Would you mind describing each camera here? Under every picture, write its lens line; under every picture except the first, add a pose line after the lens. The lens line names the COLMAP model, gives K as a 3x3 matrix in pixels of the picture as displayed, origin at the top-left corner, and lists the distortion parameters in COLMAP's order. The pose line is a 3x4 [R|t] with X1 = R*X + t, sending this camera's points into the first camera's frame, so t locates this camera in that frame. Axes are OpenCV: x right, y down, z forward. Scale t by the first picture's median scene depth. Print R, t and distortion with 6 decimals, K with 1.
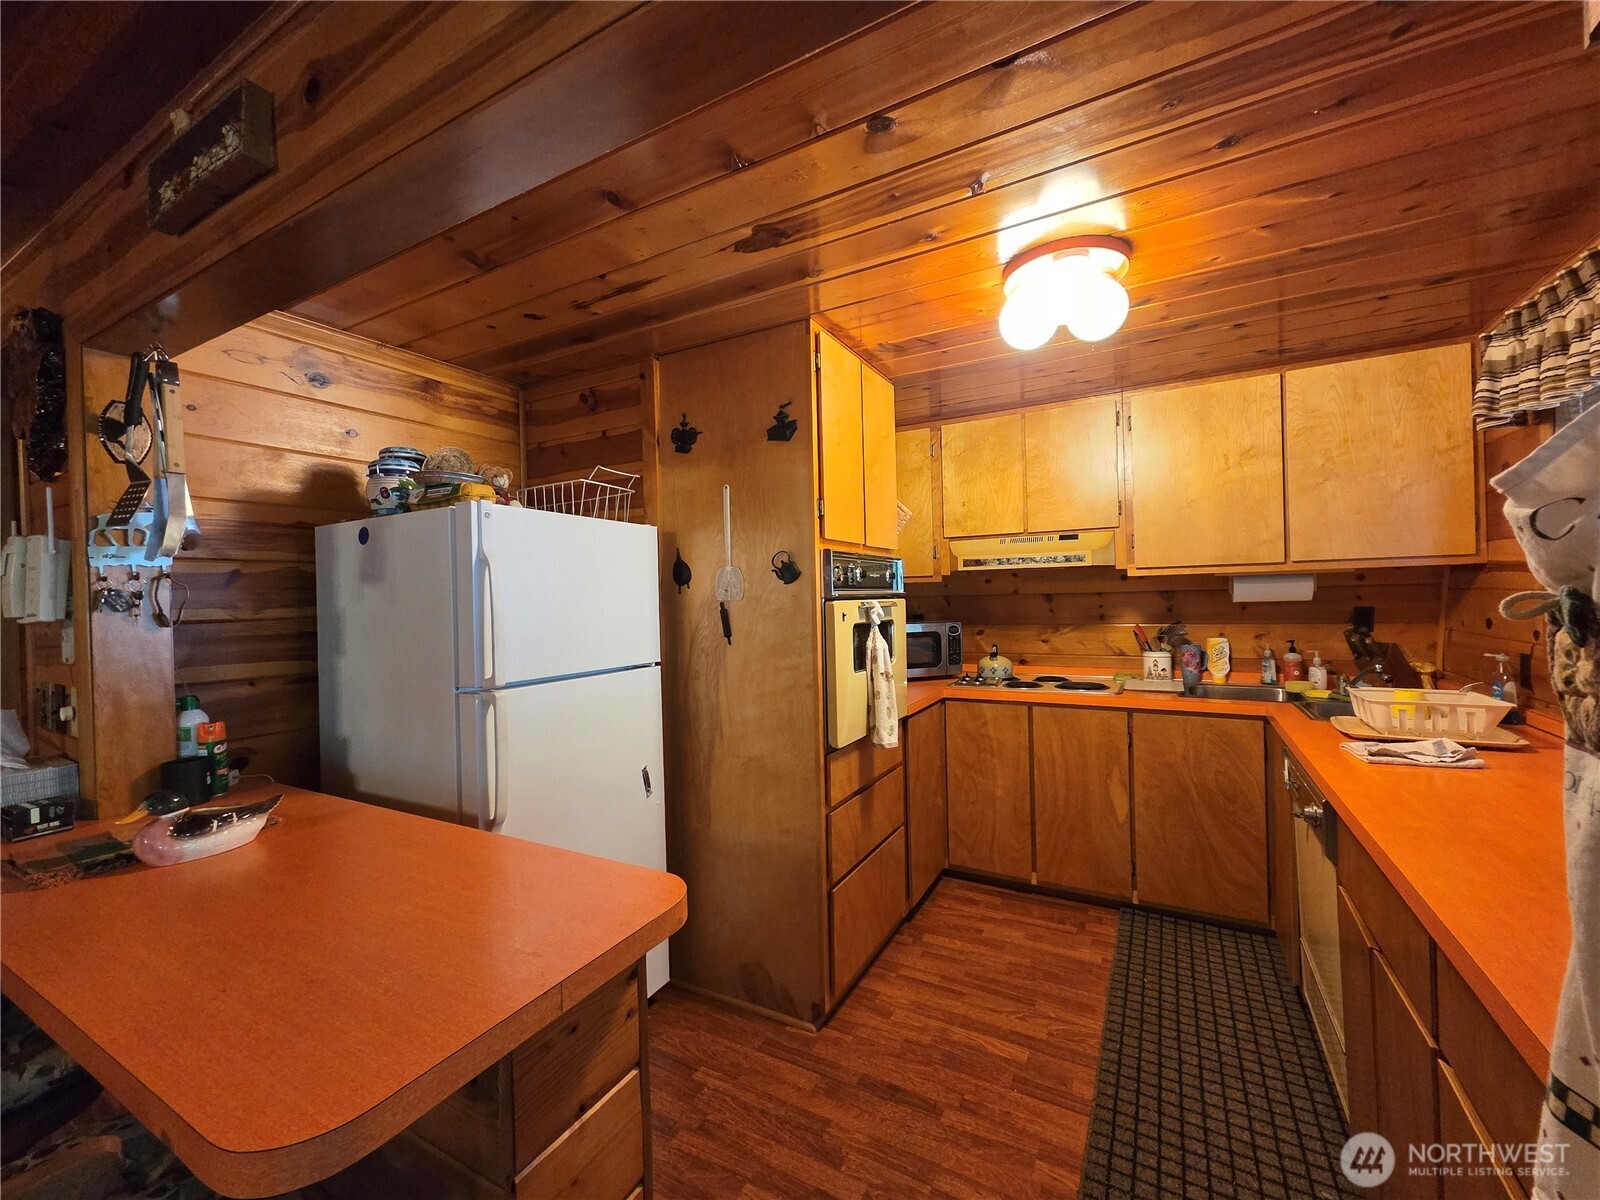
lens RADIAL K [[650.1, 0, 801.7], [0, 650.1, 600.3], [0, 0, 1]] dist [0.005739, -0.001058]
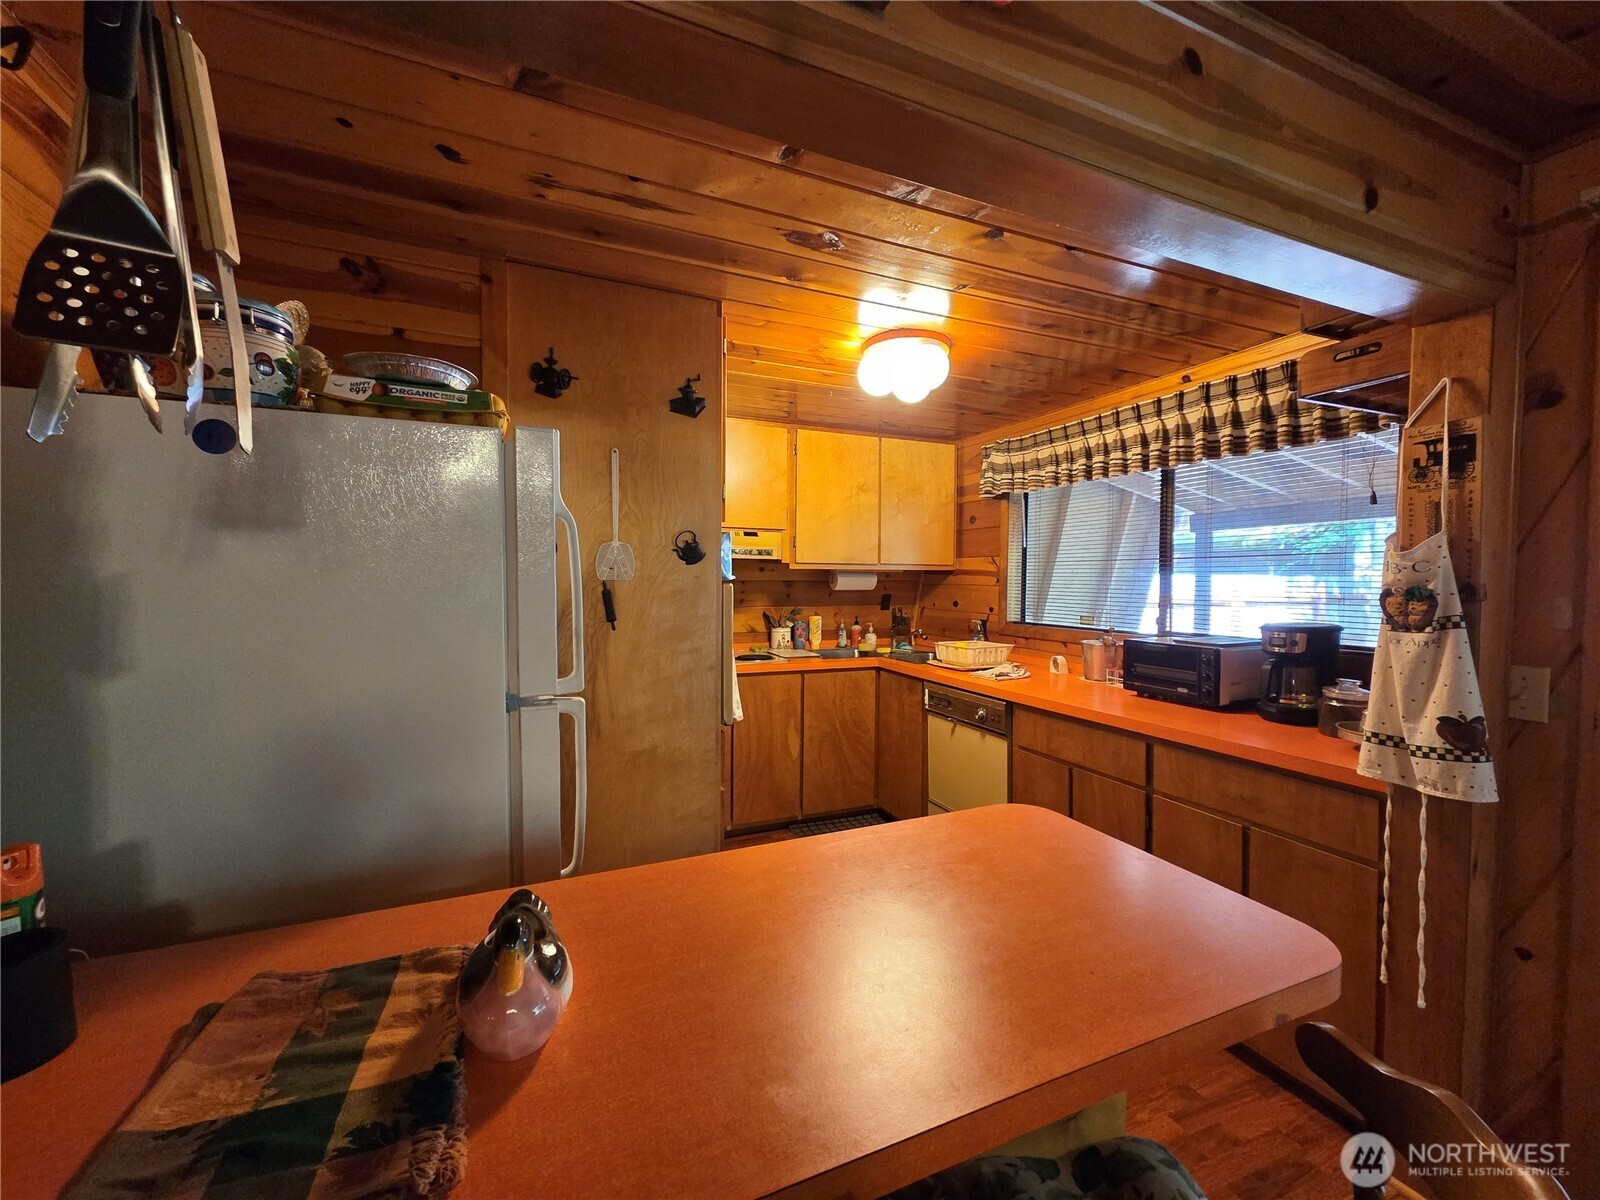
lens RADIAL K [[650.1, 0, 805.1], [0, 650.1, 601.7], [0, 0, 1]] dist [0.005739, -0.001058]
pose [[0.608490, -0.000042, 0.793562, -0.606647], [-0.016348, 0.999787, 0.012588, 0.013144], [-0.793393, -0.020633, 0.608359, 0.238119]]
